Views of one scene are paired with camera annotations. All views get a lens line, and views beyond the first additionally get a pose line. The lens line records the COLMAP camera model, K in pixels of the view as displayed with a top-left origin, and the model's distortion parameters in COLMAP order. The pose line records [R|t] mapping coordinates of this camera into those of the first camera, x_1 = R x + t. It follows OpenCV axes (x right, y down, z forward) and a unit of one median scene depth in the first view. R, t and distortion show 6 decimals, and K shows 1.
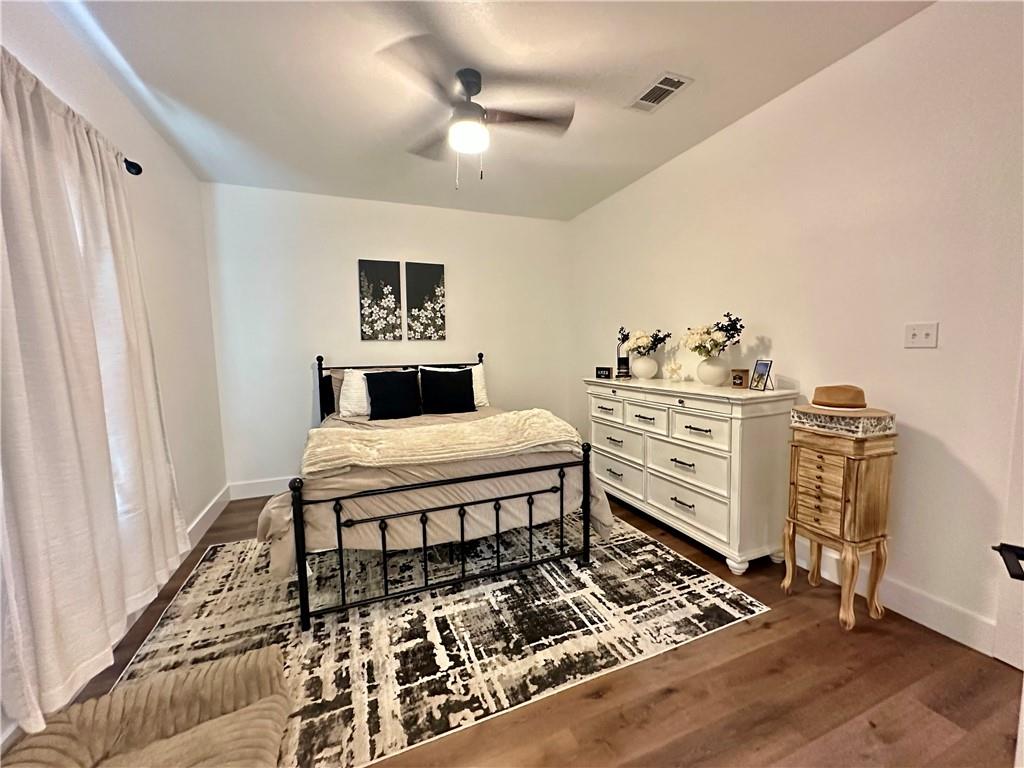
lens RADIAL K [[407.8, 0, 509.8], [0, 407.8, 384.9], [0, 0, 1]] dist [-0.002694, 0.000789]
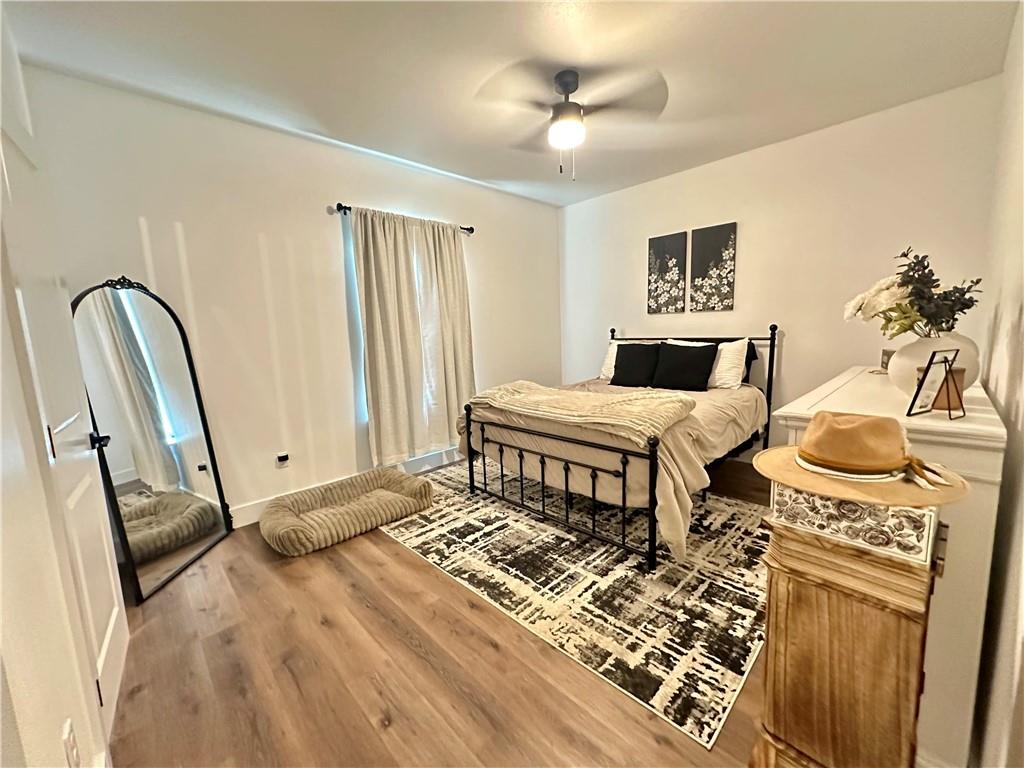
lens RADIAL K [[407.8, 0, 512.2], [0, 407.8, 387.2], [0, 0, 1]] dist [-0.002694, 0.000789]
pose [[0.378456, 0.135096, -0.915707, 0.953595], [-0.055306, 0.990825, 0.123321, -0.053901], [0.923966, 0.003973, 0.382455, 0.449052]]
